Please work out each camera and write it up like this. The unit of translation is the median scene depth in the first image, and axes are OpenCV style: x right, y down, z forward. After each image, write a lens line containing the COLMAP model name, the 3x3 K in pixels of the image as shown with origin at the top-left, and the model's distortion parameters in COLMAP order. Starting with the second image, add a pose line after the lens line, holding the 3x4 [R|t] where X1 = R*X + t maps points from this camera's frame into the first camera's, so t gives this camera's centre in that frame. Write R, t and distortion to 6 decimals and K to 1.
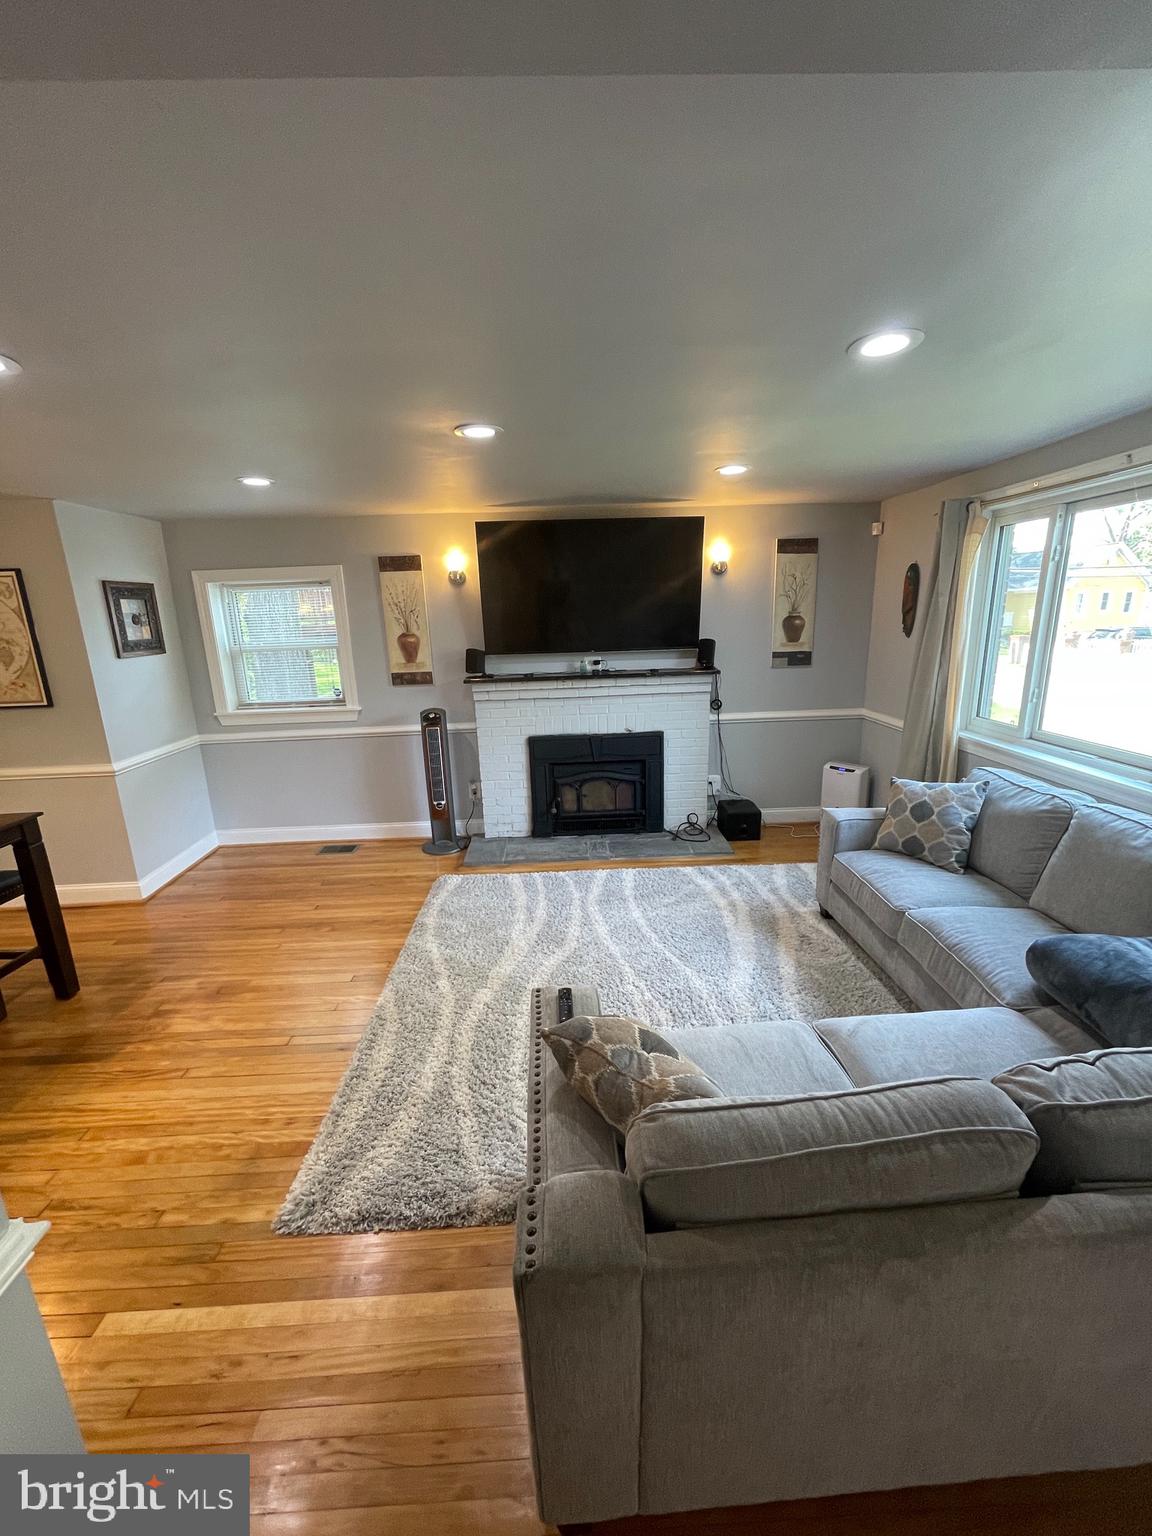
lens RADIAL K [[617.0, 0, 577.9], [0, 617.0, 769.3], [0, 0, 1]] dist [-0.006628, 0.002061]
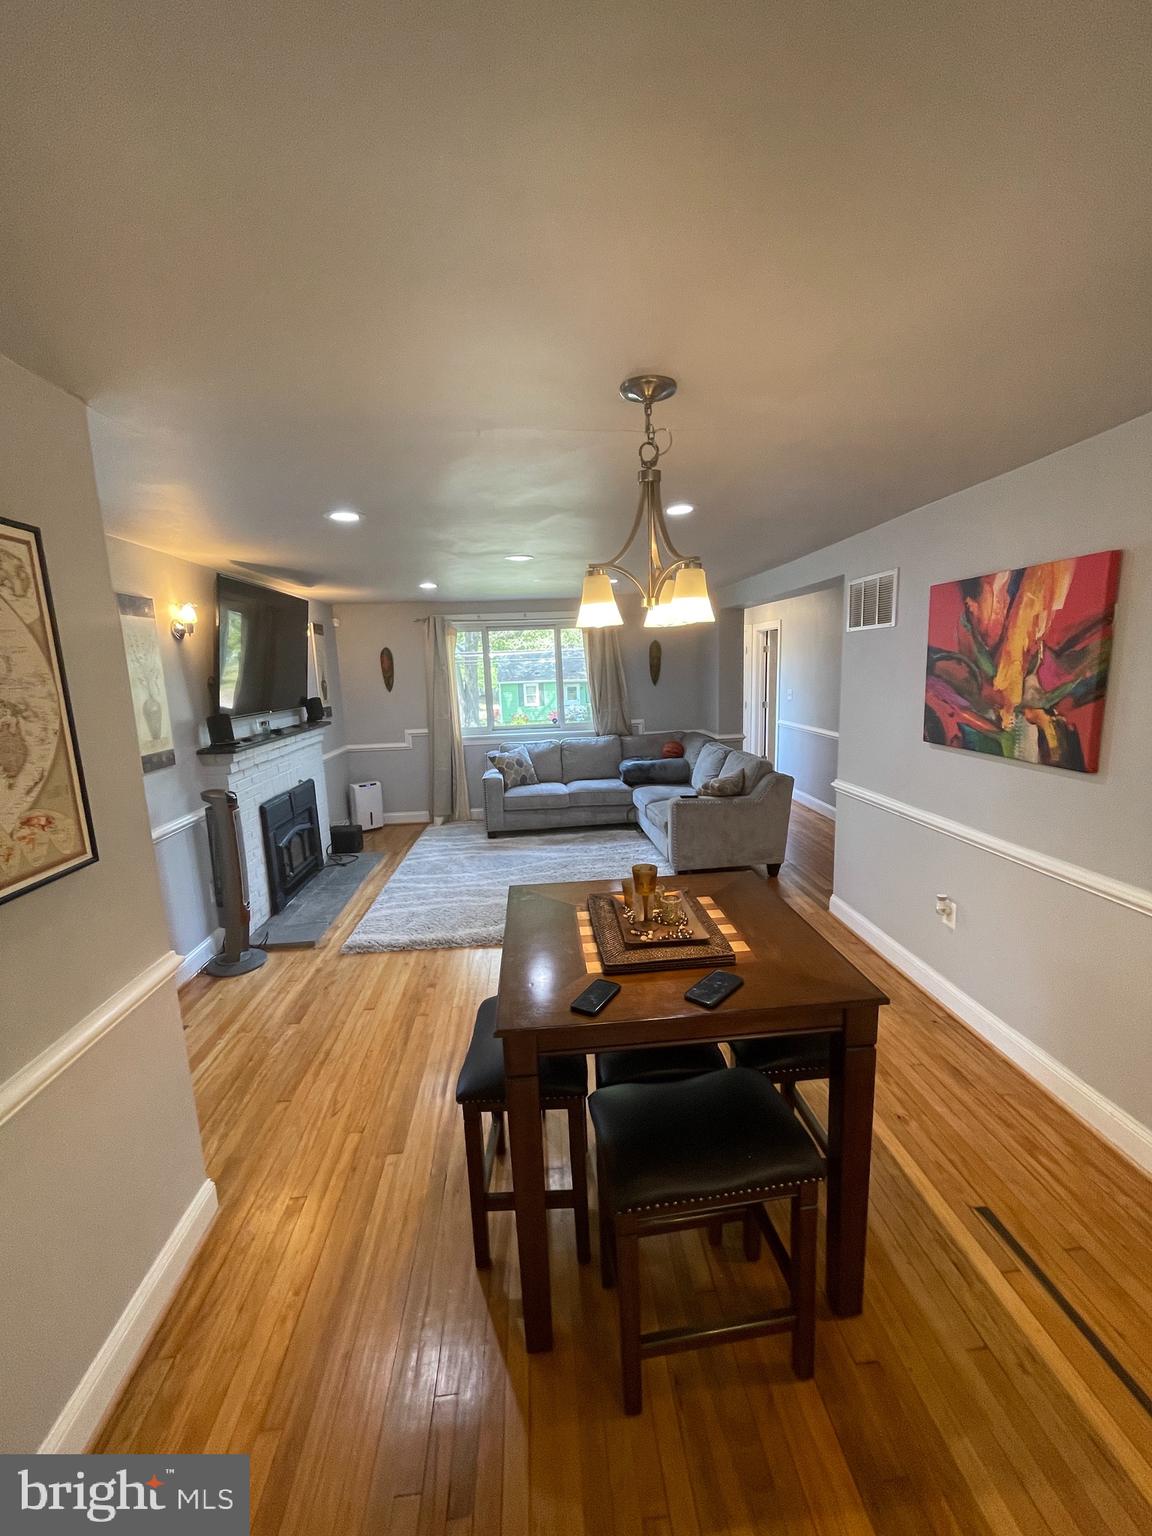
lens RADIAL K [[617.0, 0, 583.5], [0, 617.0, 767.7], [0, 0, 1]] dist [-0.006628, 0.002061]
pose [[-0.050356, -0.132624, 0.989886, -1.126737], [0.284223, 0.948258, 0.141505, -0.111209], [-0.957435, 0.288474, -0.010056, 0.590338]]
